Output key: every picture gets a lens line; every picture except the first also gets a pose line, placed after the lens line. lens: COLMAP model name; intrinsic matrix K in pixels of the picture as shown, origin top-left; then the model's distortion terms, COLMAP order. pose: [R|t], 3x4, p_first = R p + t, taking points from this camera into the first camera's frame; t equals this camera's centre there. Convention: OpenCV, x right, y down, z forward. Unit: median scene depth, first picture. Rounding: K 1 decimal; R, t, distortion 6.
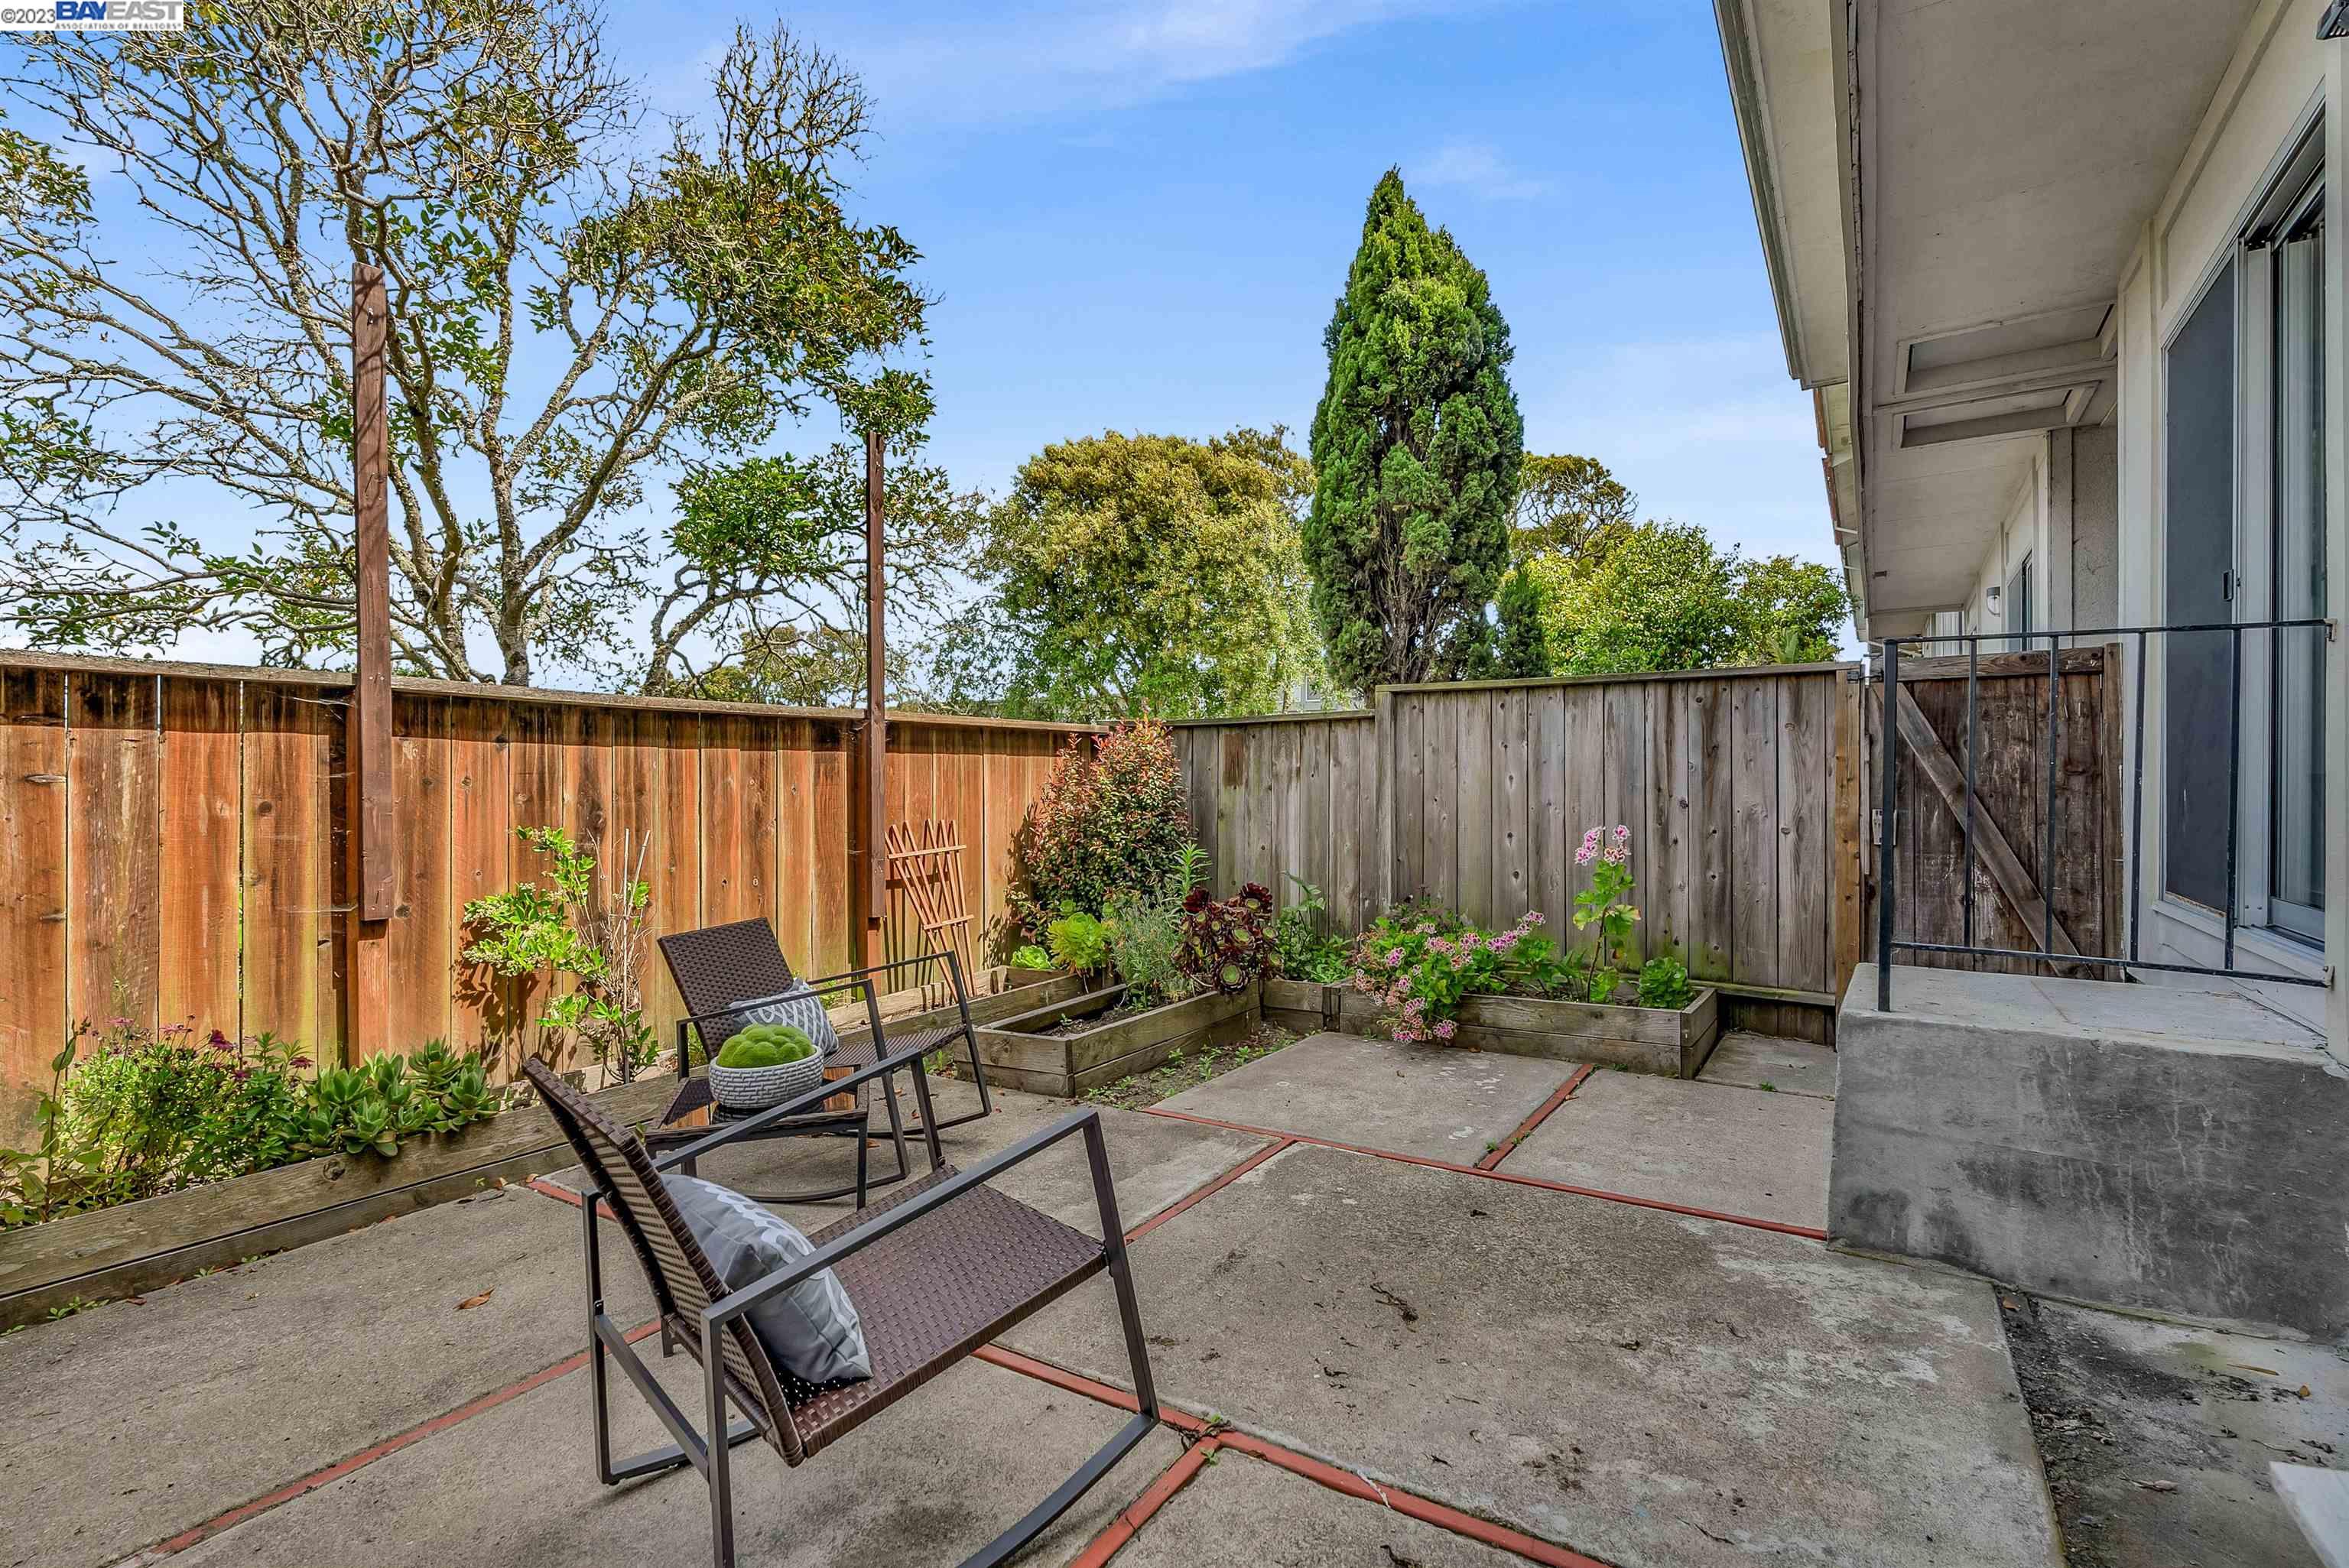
lens RADIAL K [[1088.9, 0, 1175.2], [0, 1088.9, 780.8], [0, 0, 1]] dist [-0.011886, 0.002496]
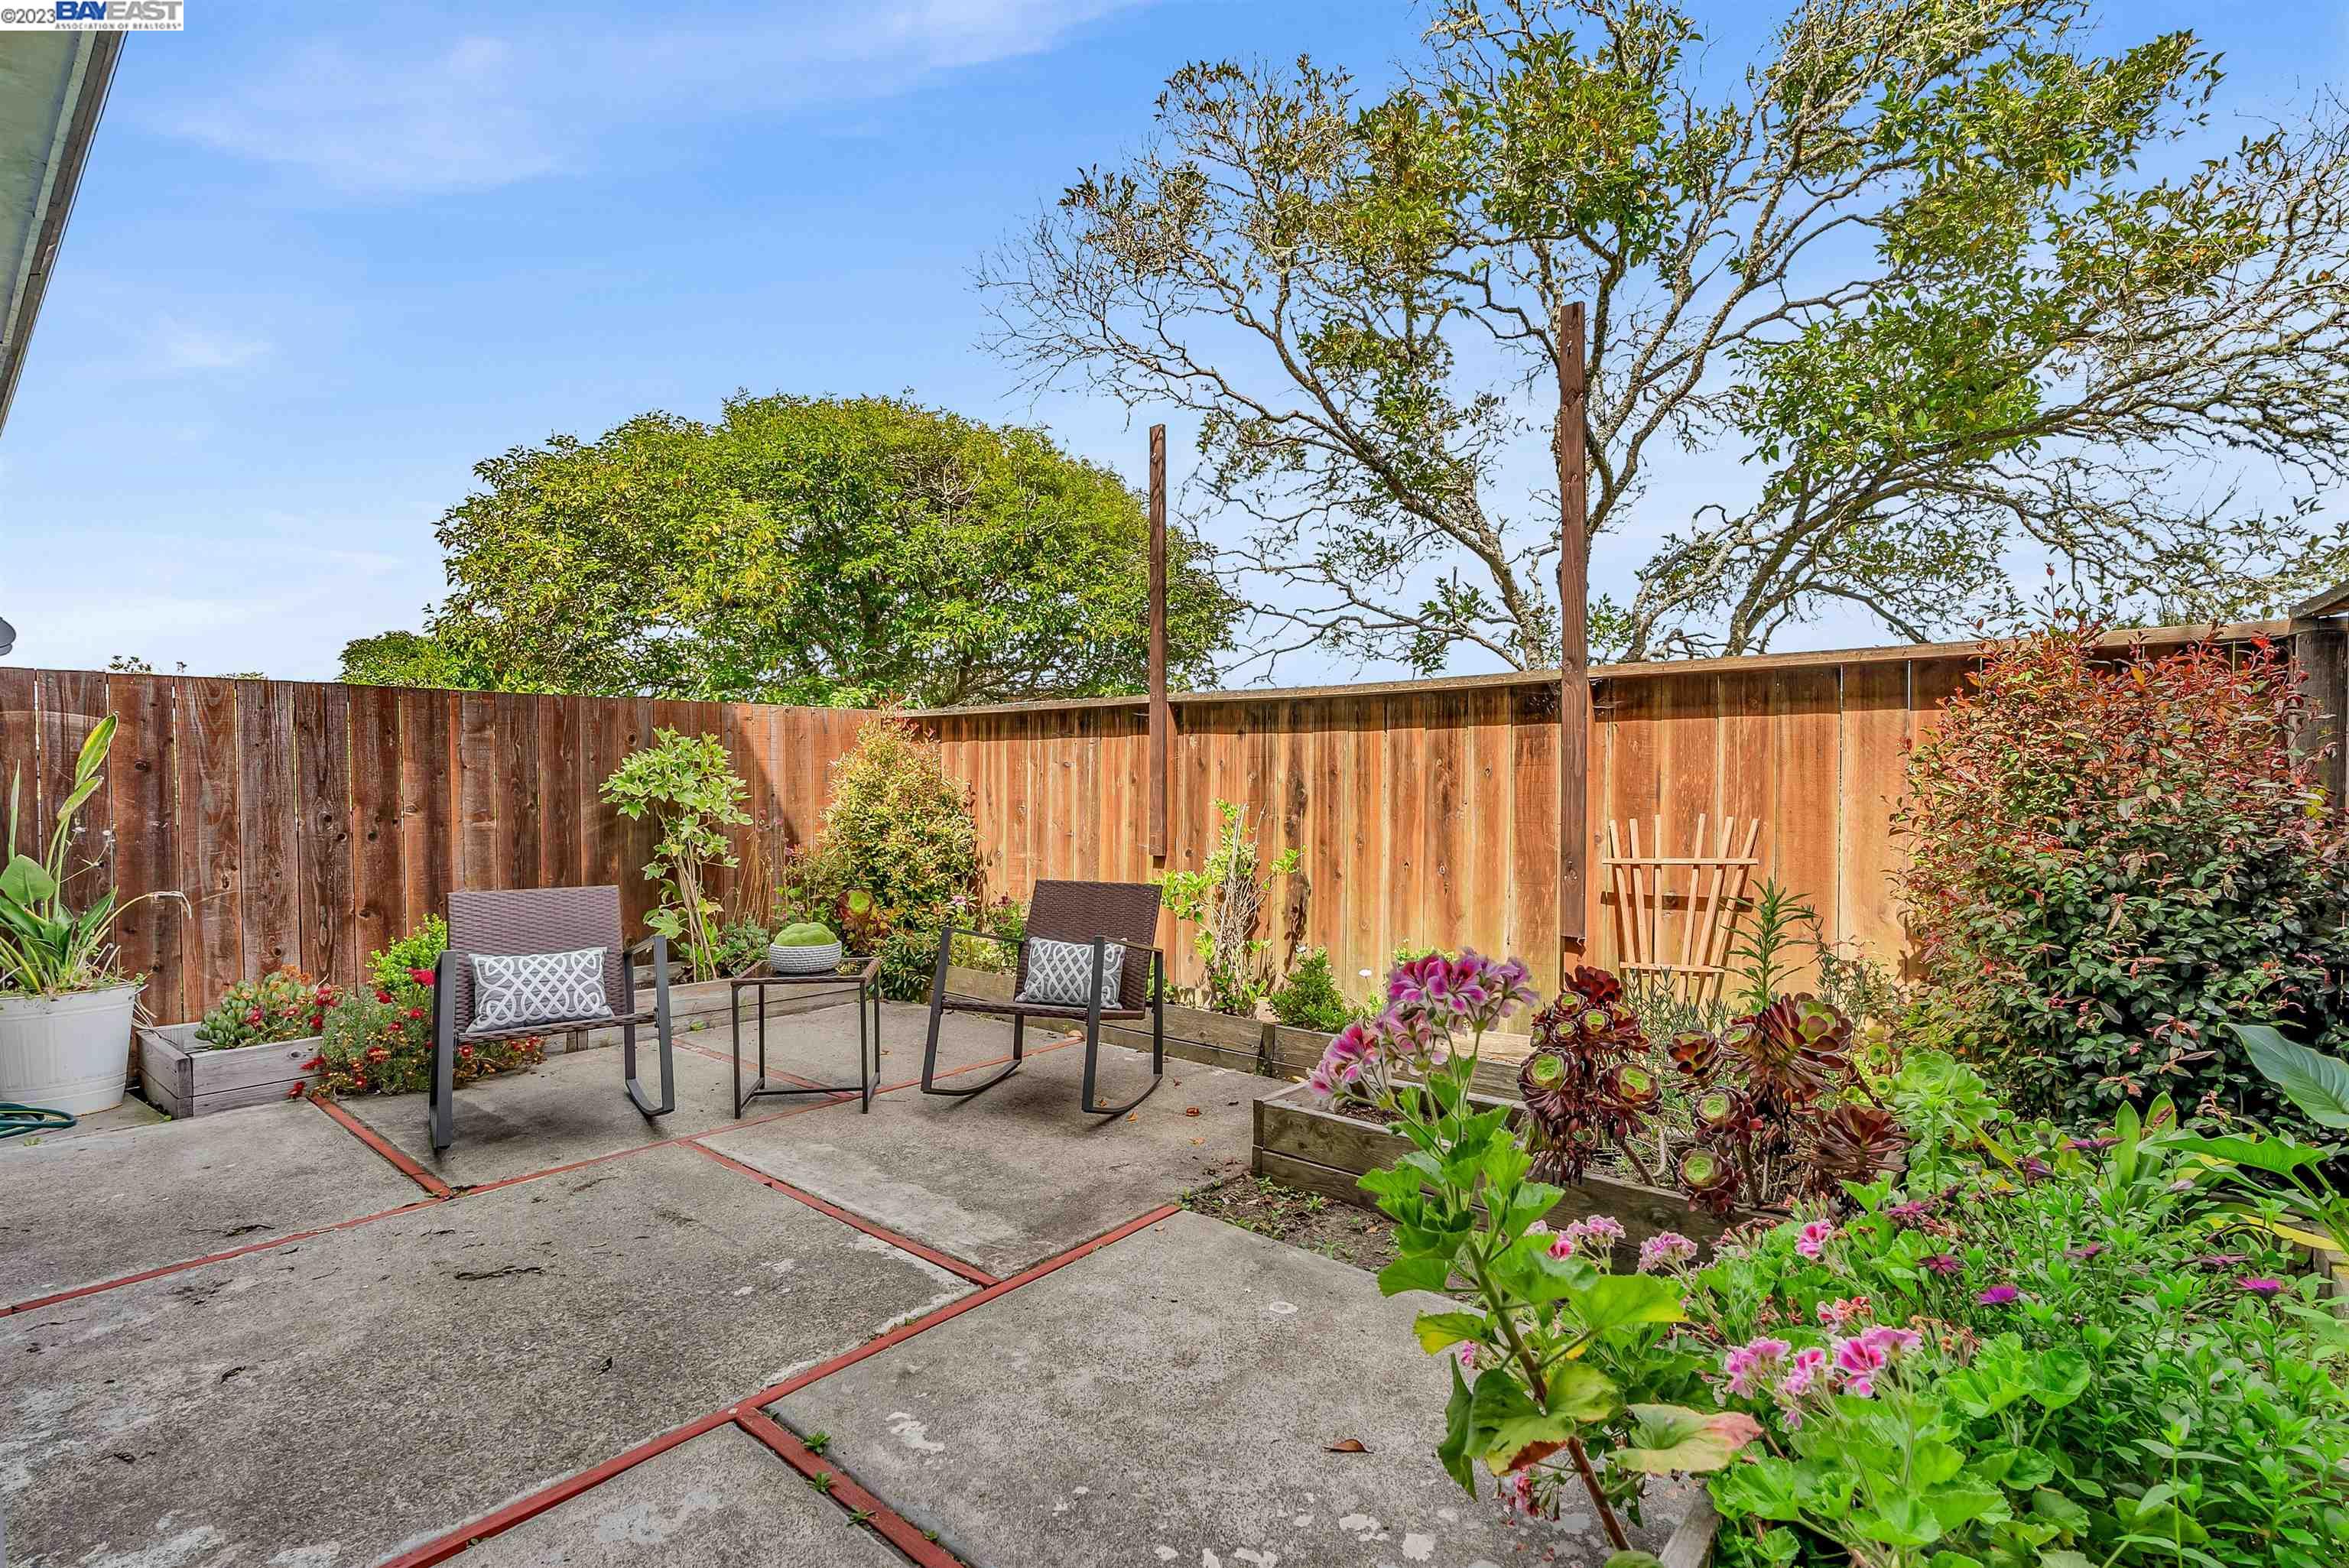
lens RADIAL K [[1088.9, 0, 1175.2], [0, 1088.9, 780.8], [0, 0, 1]] dist [-0.011886, 0.002496]
pose [[-0.126965, 0.013879, -0.991810, 0.642261], [0.009539, 0.999873, 0.012771, 0.003454], [0.991861, -0.007839, -0.127081, 1.006225]]
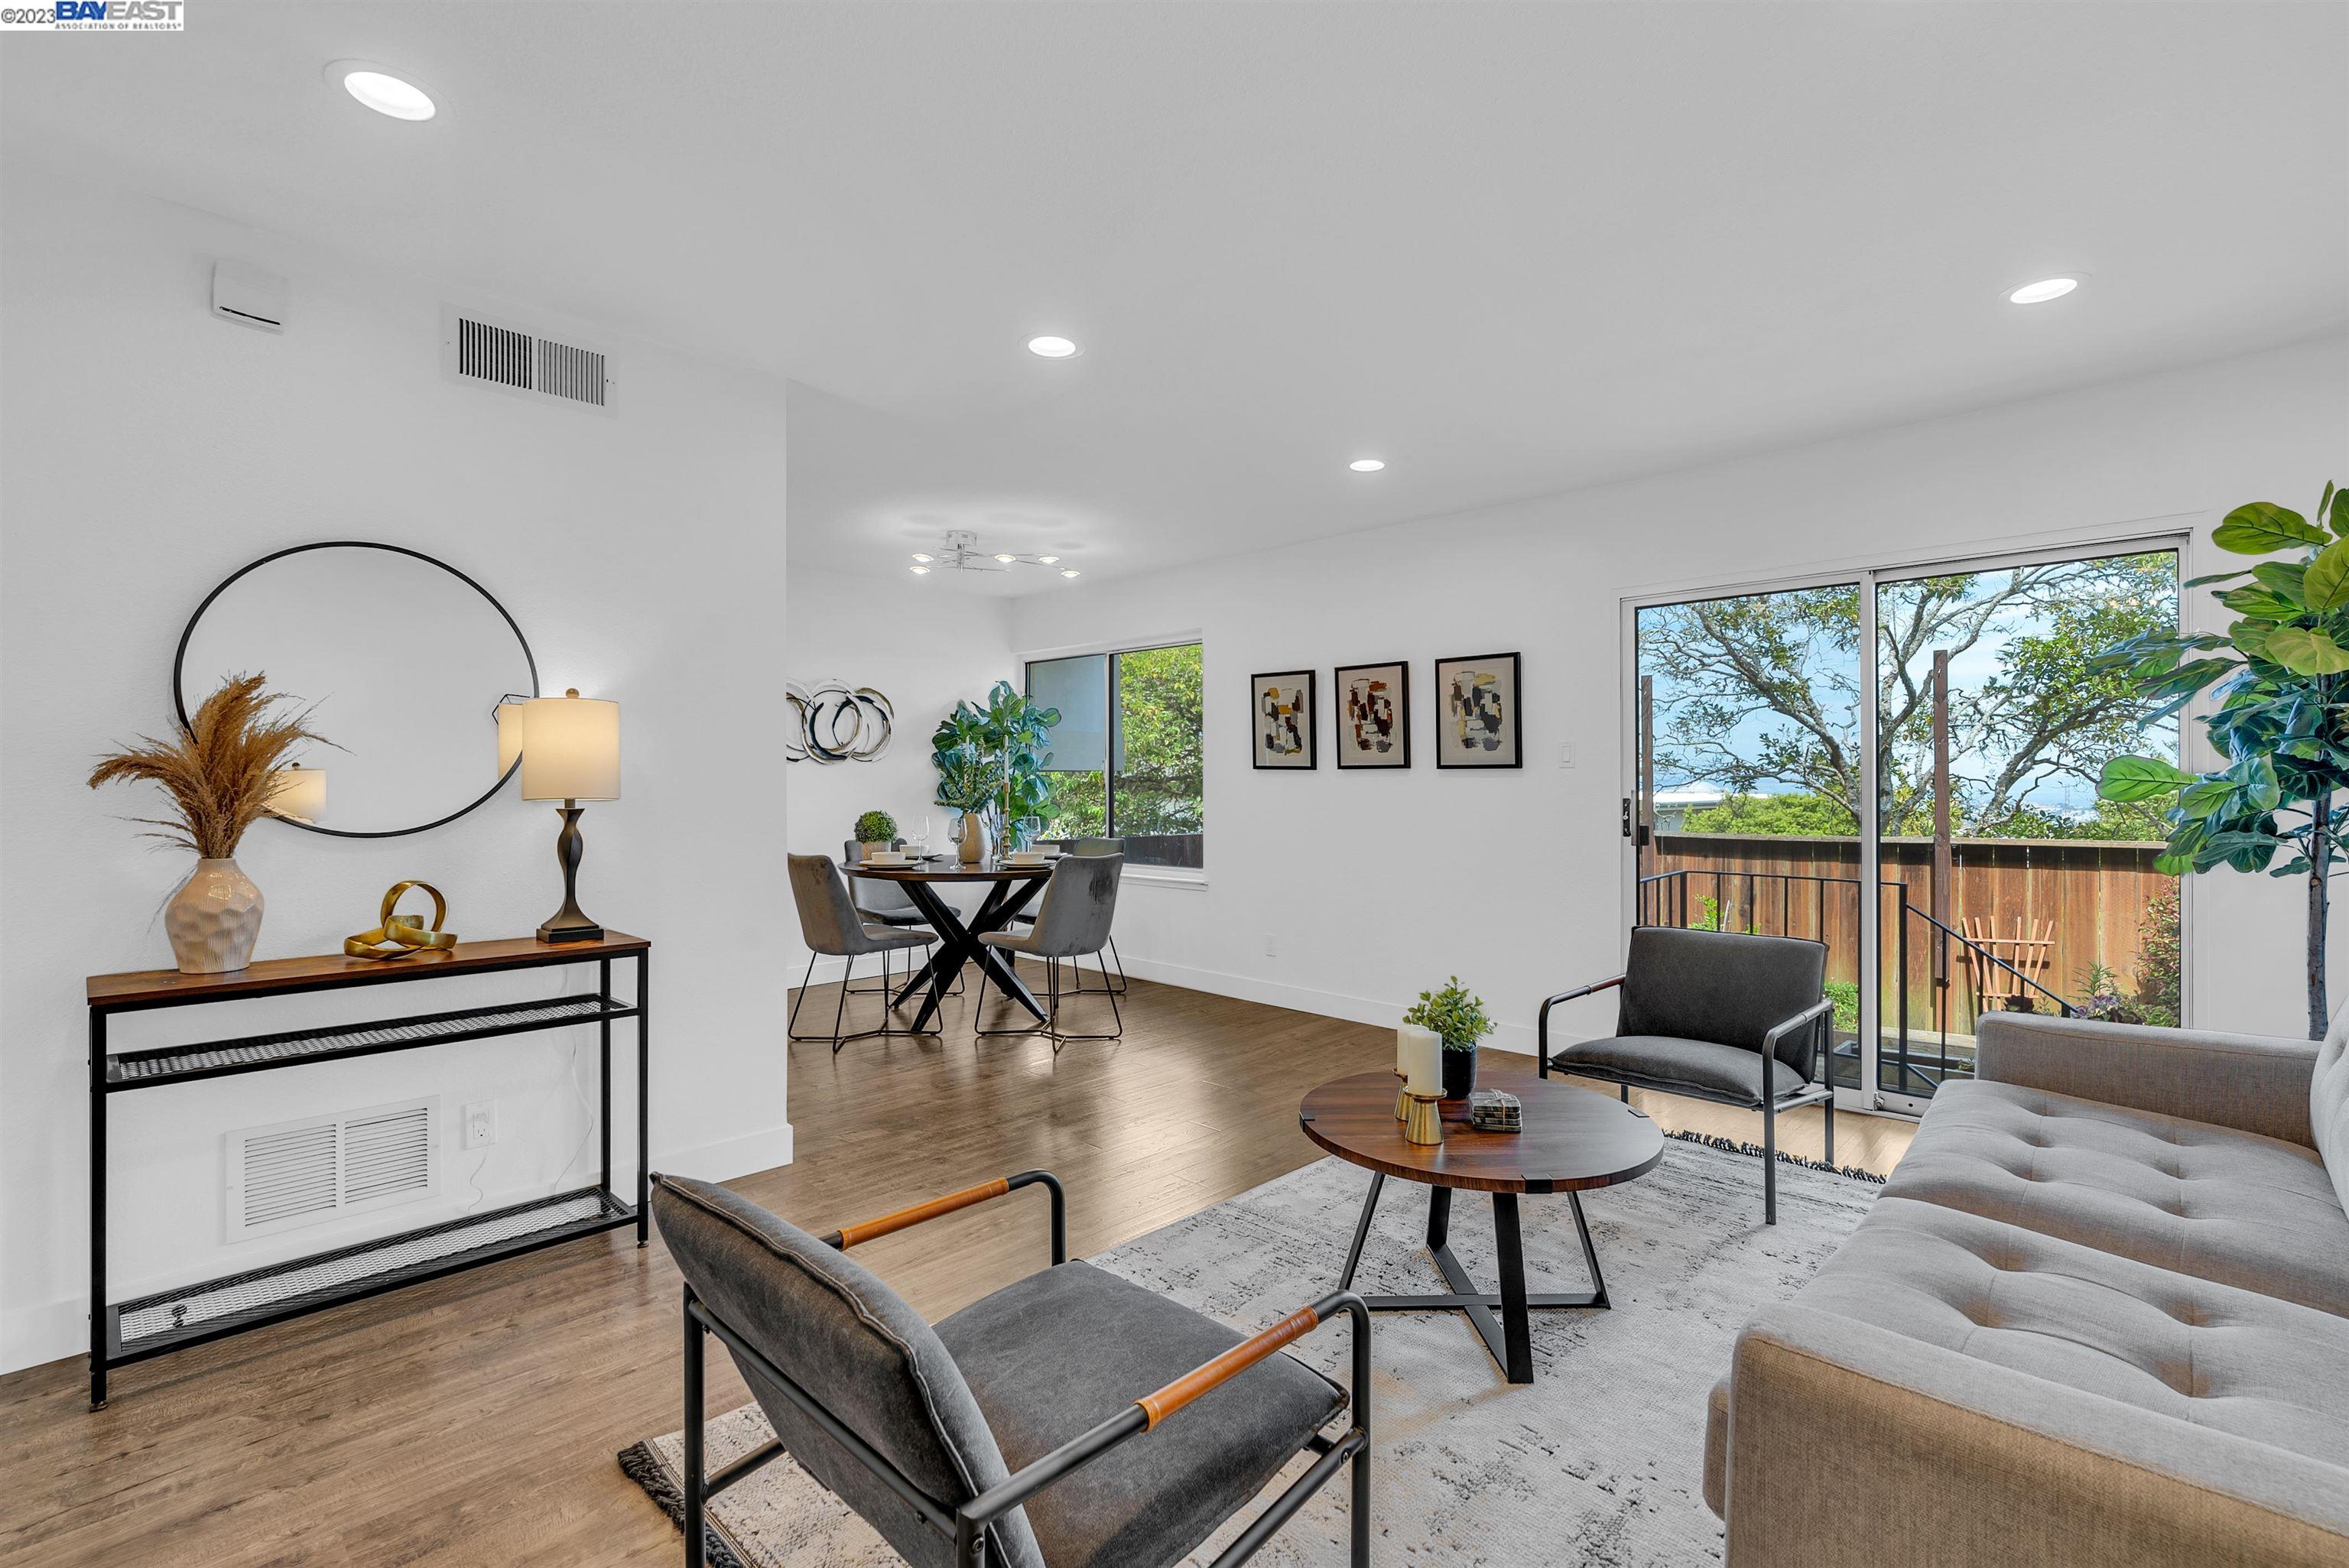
lens RADIAL K [[1068.0, 0, 1181.4], [0, 1068.0, 784.1], [0, 0, 1]] dist [-0.010428, 0.003392]
pose [[-0.195428, -0.000327, -0.980718, 1.644408], [0.010393, 0.999943, -0.002405, -0.179585], [0.980663, -0.010662, -0.195414, 0.334815]]
